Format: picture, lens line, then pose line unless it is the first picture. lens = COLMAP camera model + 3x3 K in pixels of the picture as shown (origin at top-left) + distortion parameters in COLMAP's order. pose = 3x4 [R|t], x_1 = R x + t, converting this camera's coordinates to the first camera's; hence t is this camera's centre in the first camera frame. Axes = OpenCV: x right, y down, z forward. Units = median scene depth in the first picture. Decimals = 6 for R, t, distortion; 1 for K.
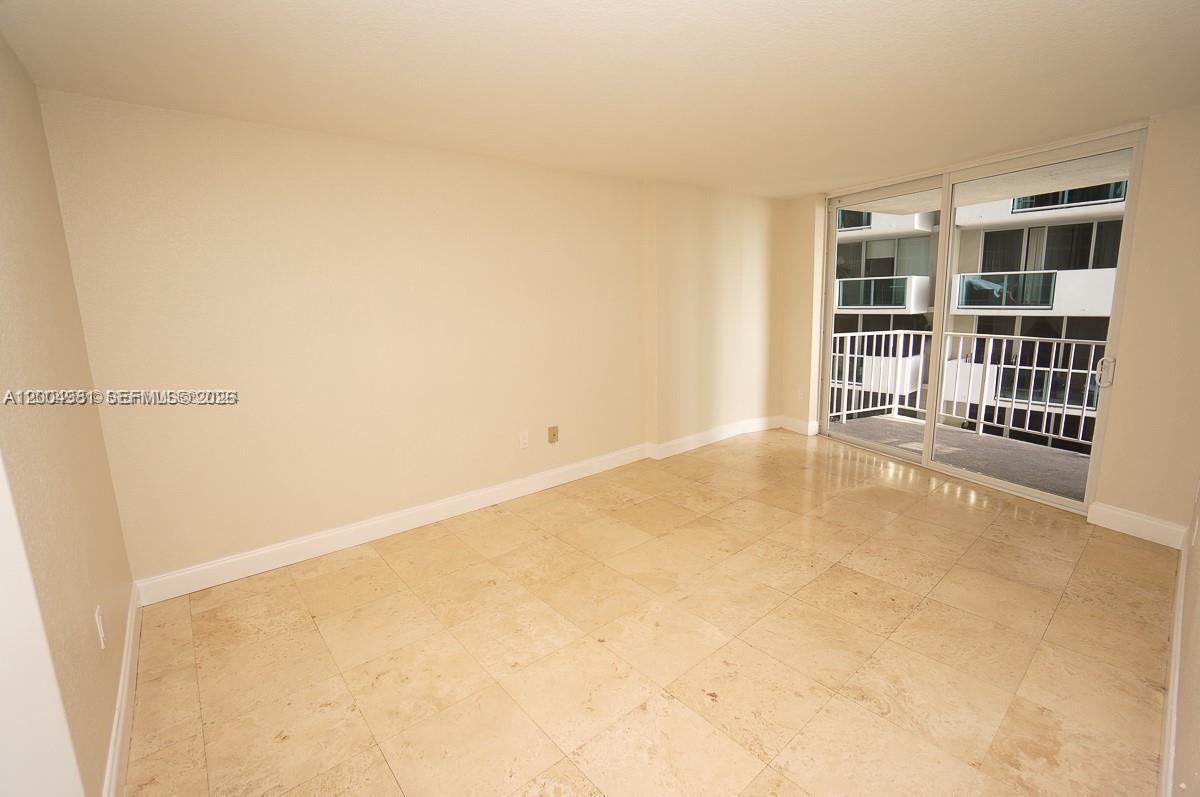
lens RADIAL K [[534.3, 0, 602.5], [0, 534.3, 394.8], [0, 0, 1]] dist [-0.058339, 0.022224]
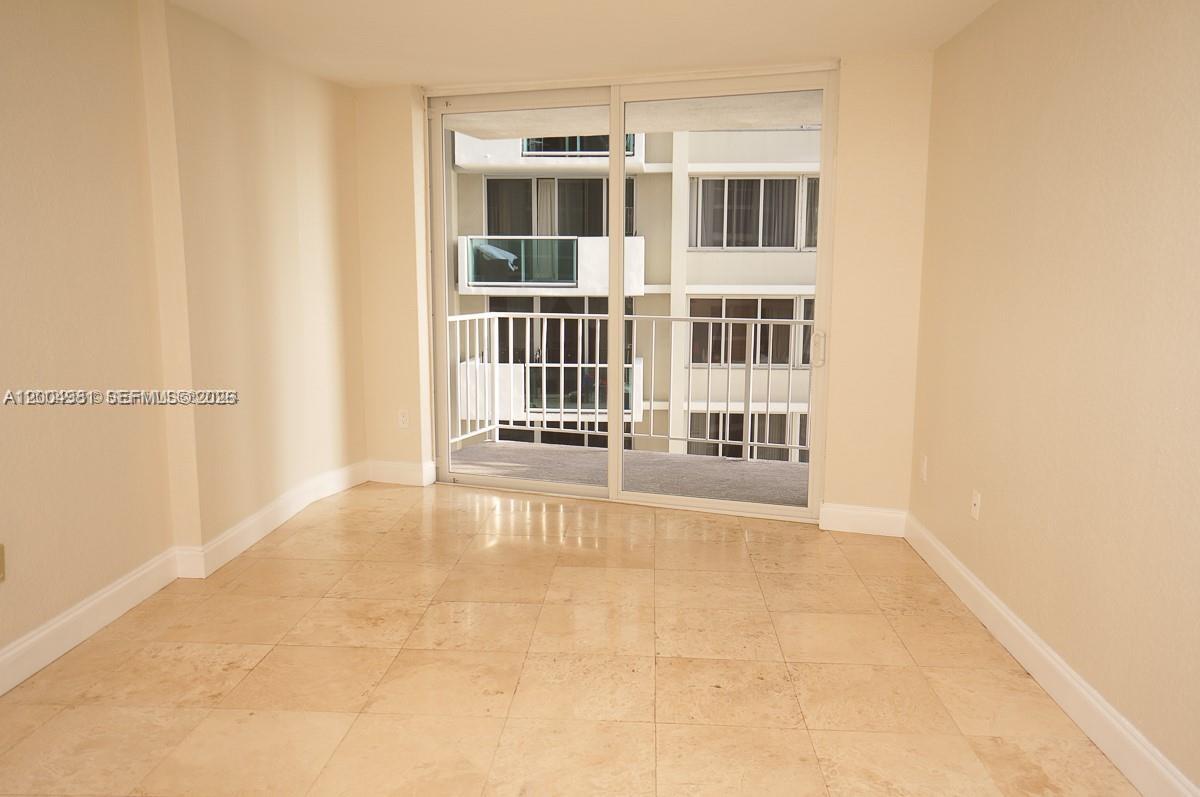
lens RADIAL K [[906.3, 0, 610.7], [0, 906.3, 393.9], [0, 0, 1]] dist [0.029946, 0.006375]
pose [[0.688511, -0.074236, 0.721416, -0.292168], [0.108275, 0.994120, -0.001038, -0.004665], [-0.717097, 0.078826, 0.692501, 0.183508]]
